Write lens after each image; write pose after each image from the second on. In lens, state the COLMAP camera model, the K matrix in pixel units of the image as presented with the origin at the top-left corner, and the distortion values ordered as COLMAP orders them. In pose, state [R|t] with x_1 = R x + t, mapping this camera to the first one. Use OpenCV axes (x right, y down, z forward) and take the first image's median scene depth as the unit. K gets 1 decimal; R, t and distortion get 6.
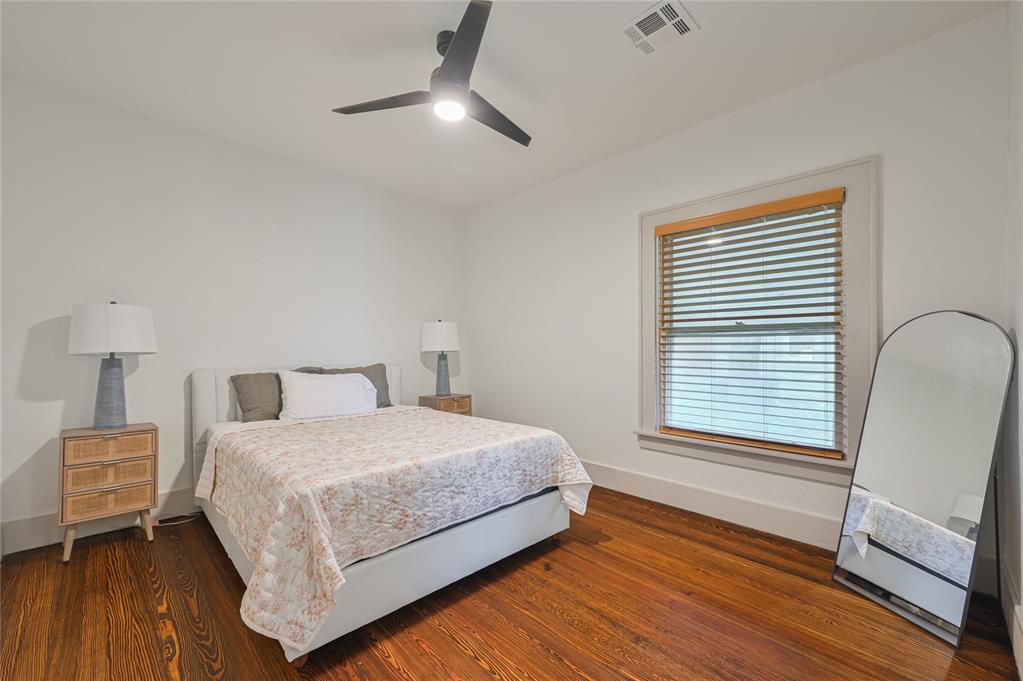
lens RADIAL K [[406.6, 0, 513.6], [0, 406.6, 343.3], [0, 0, 1]] dist [-0.001532, -0.000008]
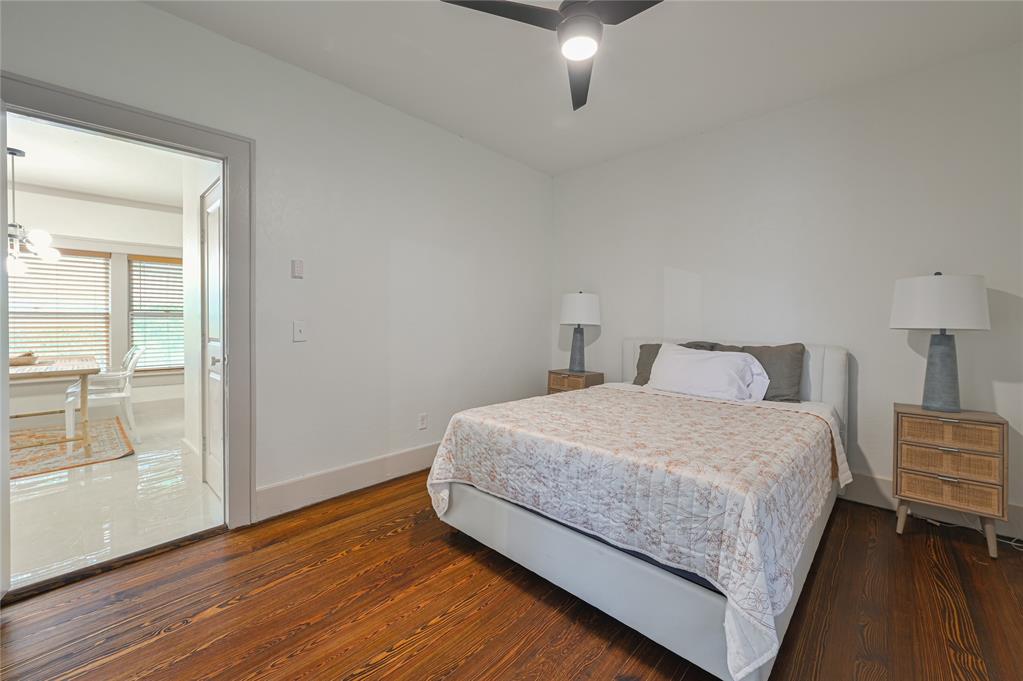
lens RADIAL K [[406.6, 0, 513.7], [0, 406.6, 325.5], [0, 0, 1]] dist [-0.001532, -0.000008]
pose [[0.048747, 0.010049, -0.998761, 0.714834], [0.006925, 0.999922, 0.010398, 0.012368], [0.998787, -0.007423, 0.048674, 0.845213]]
